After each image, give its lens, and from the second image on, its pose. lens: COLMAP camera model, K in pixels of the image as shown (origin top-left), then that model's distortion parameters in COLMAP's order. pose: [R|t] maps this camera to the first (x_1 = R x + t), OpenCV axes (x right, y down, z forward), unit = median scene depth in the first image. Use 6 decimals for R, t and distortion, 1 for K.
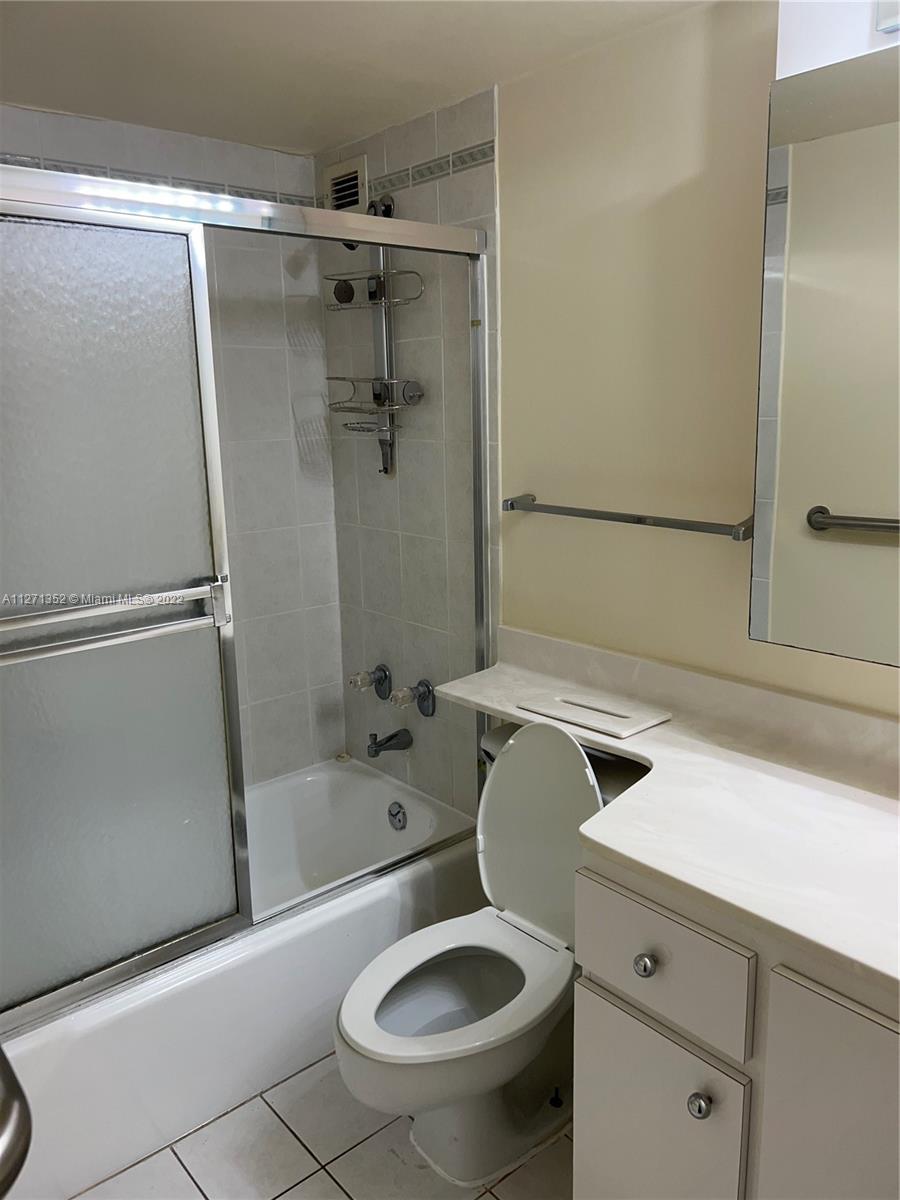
lens RADIAL K [[907.1, 0, 449.8], [0, 907.1, 591.4], [0, 0, 1]] dist [0.061568, -0.065800]
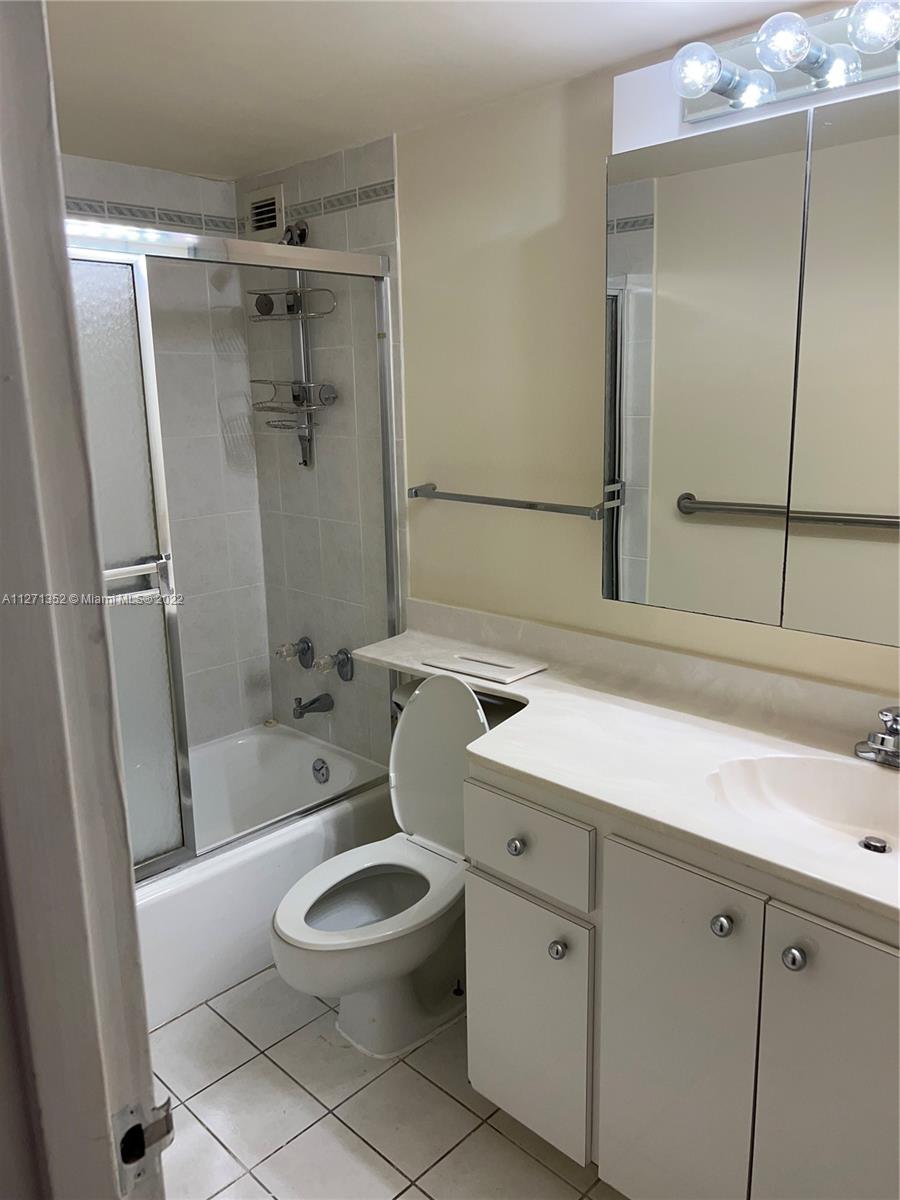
lens RADIAL K [[907.1, 0, 449.3], [0, 907.1, 591.5], [0, 0, 1]] dist [0.061568, -0.065800]
pose [[0.996107, -0.016669, 0.086566, 0.008964], [0.015782, 0.999816, 0.010922, 0.020474], [-0.086732, -0.009513, 0.996186, -0.175718]]
